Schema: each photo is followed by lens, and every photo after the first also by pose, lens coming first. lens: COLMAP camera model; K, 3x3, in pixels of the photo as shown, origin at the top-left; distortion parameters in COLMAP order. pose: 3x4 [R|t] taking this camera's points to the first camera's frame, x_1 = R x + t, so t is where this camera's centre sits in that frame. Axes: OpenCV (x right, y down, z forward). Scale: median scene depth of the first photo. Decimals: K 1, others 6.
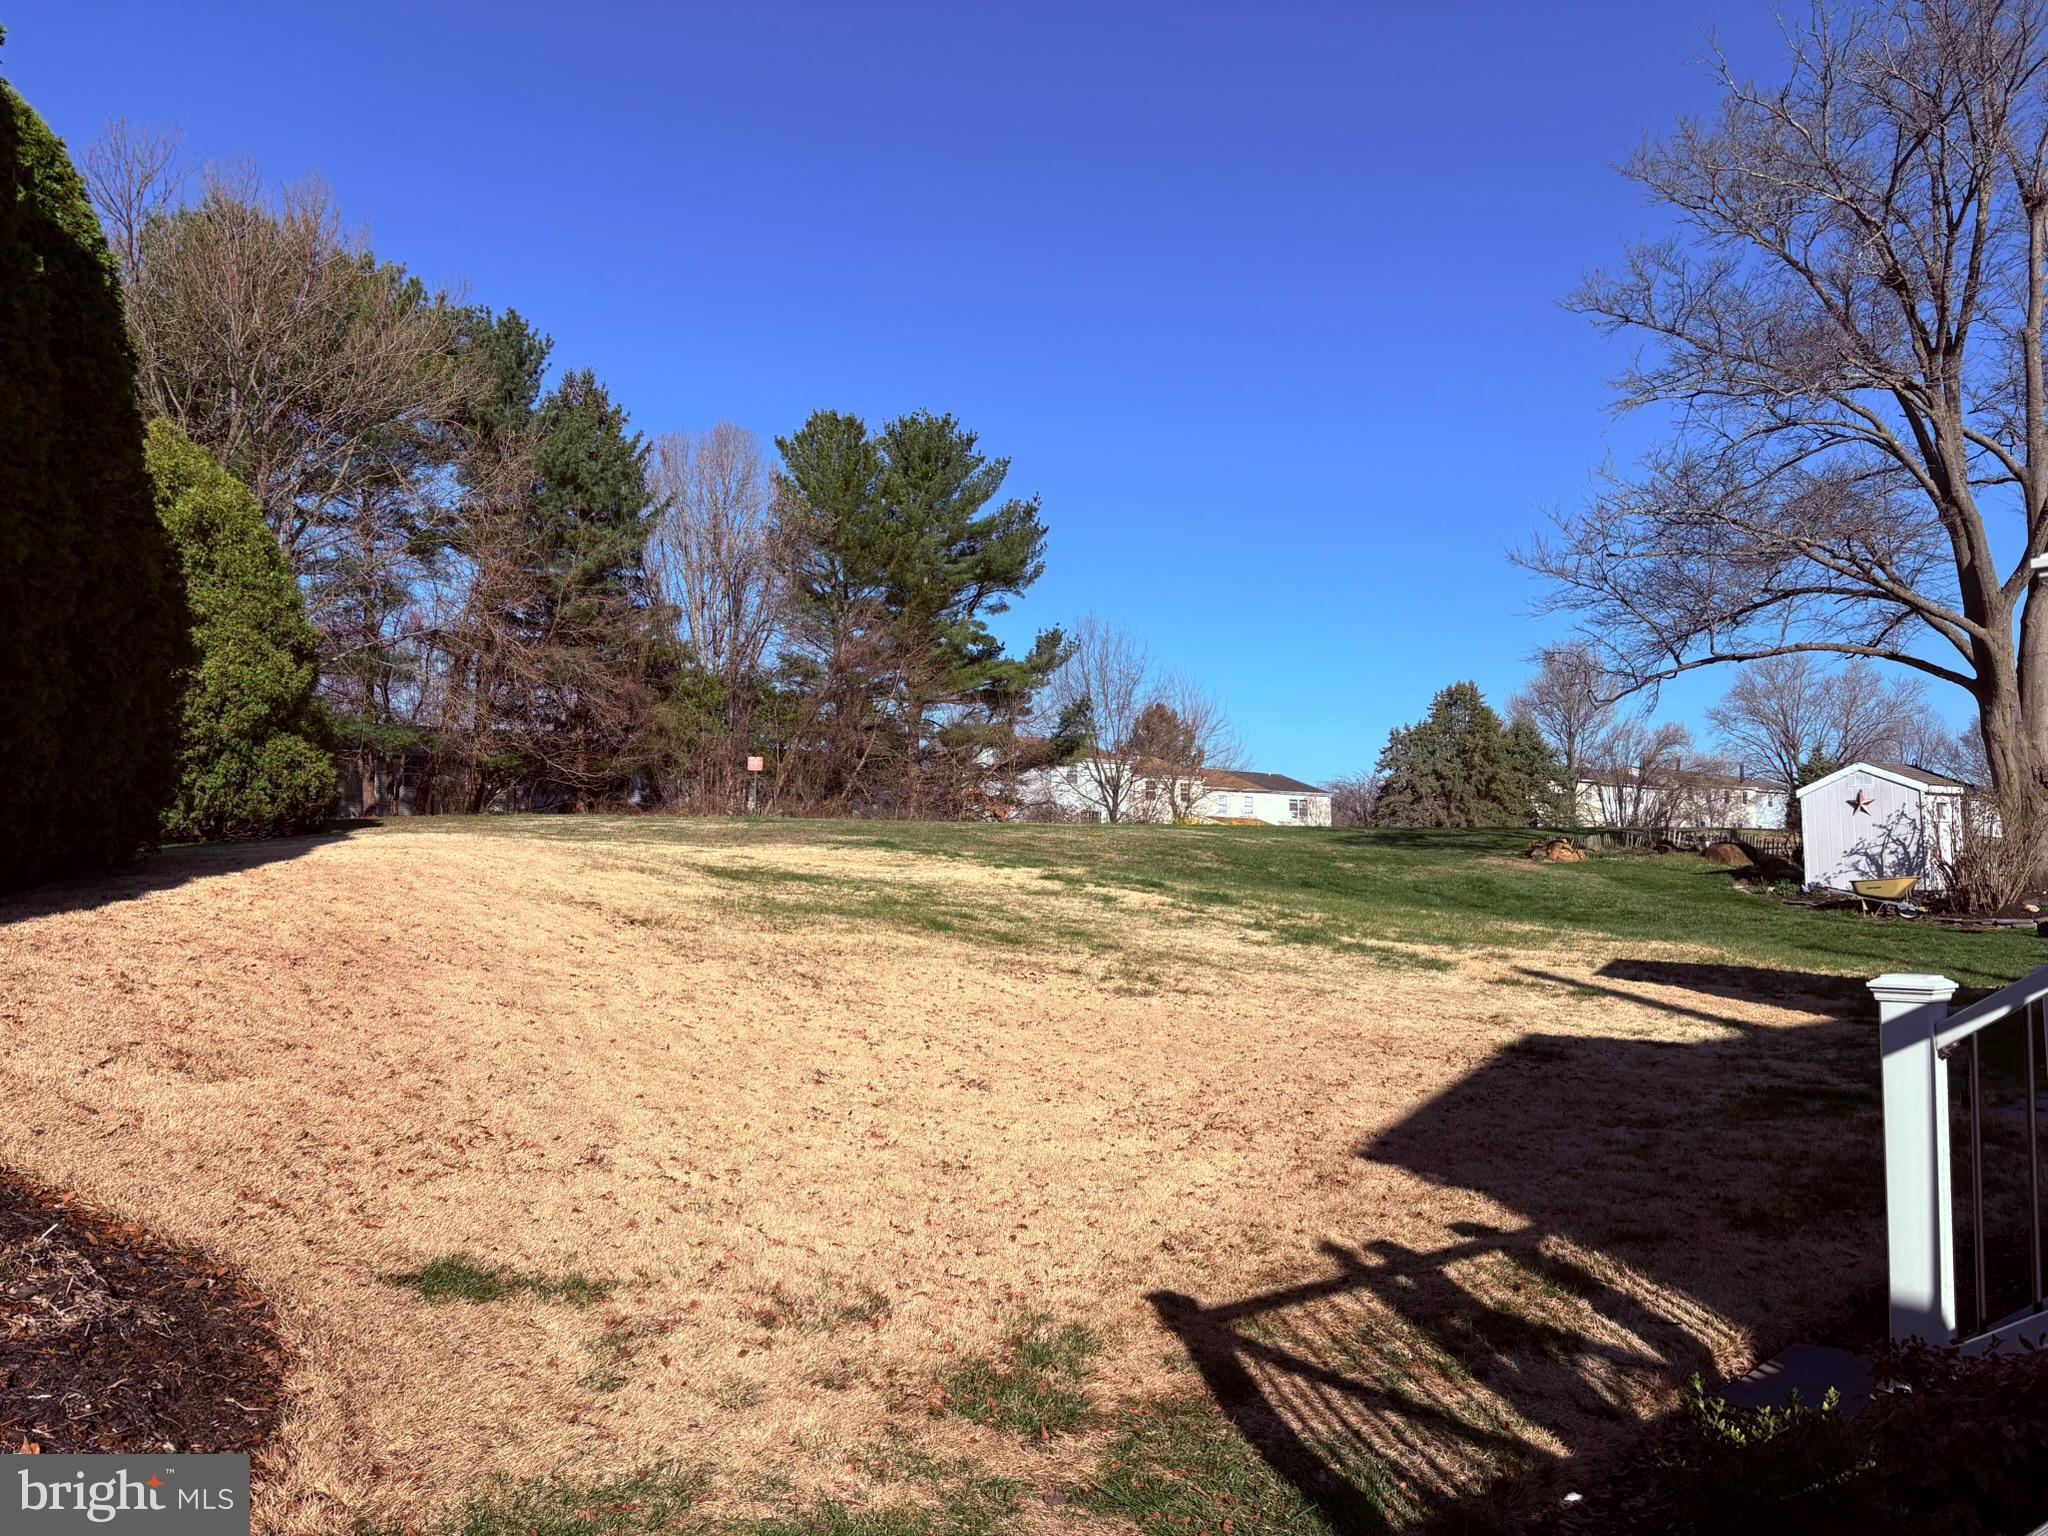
lens RADIAL K [[1508.3, 0, 1037.2], [0, 1508.3, 784.5], [0, 0, 1]] dist [0.044805, -0.001848]
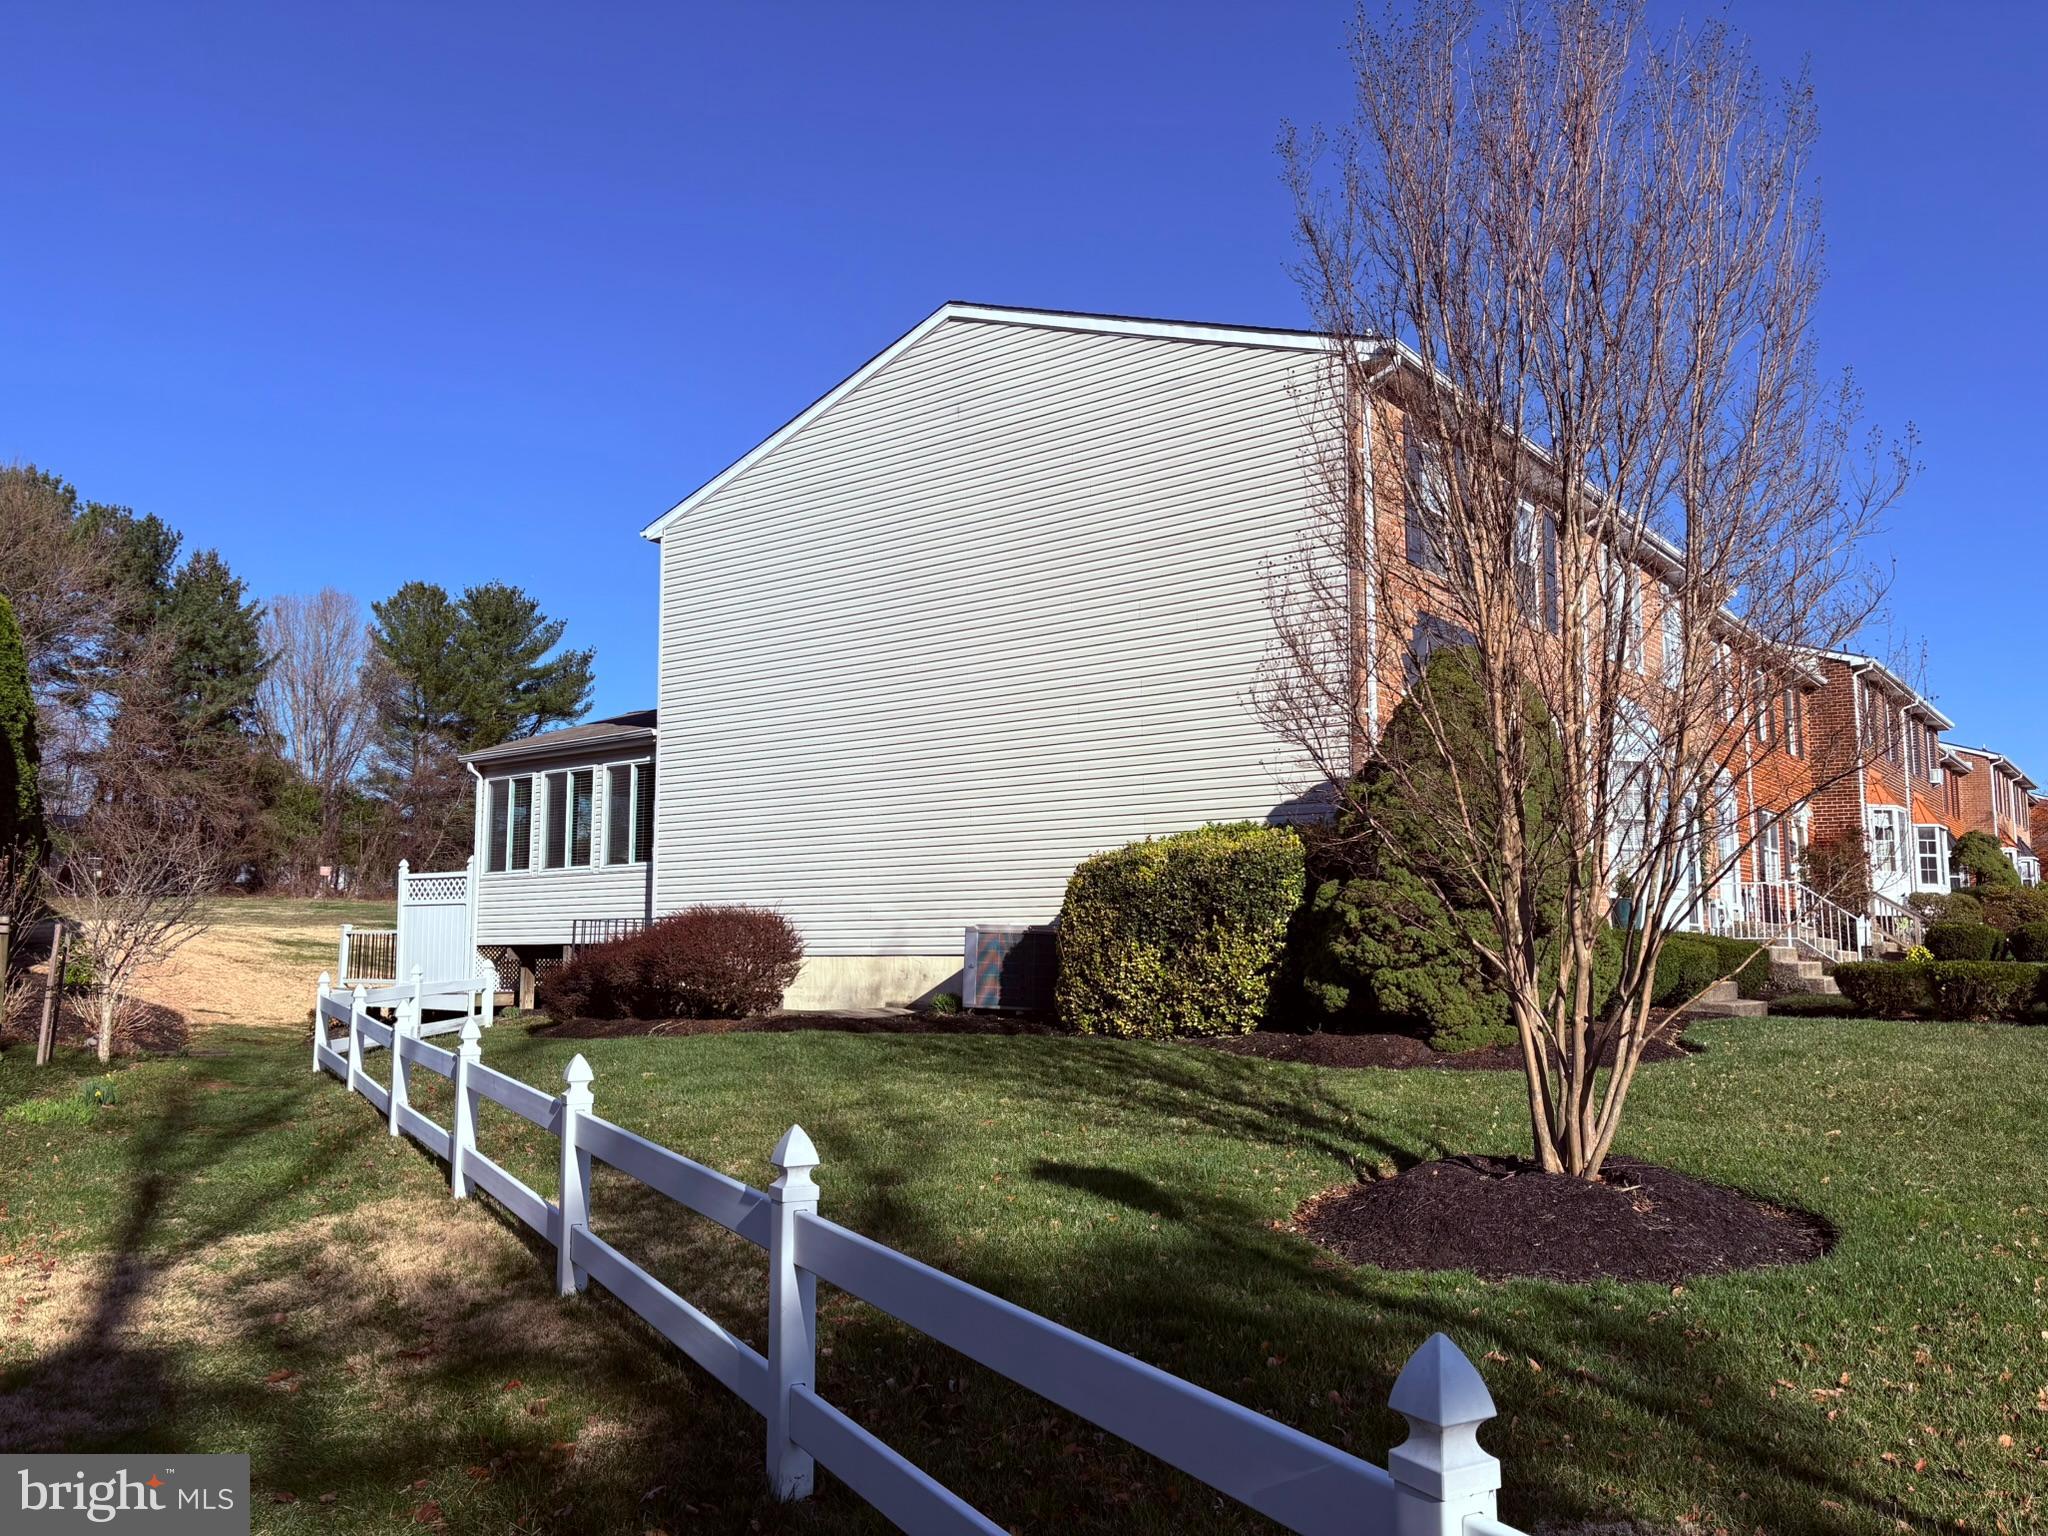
lens RADIAL K [[1508.3, 0, 1037.2], [0, 1508.3, 784.5], [0, 0, 1]] dist [0.044805, -0.001848]
pose [[0.975994, 0.020709, 0.216809, 0.113133], [-0.012415, 0.999141, -0.039544, -0.029018], [-0.217441, 0.035903, 0.975413, -0.424152]]
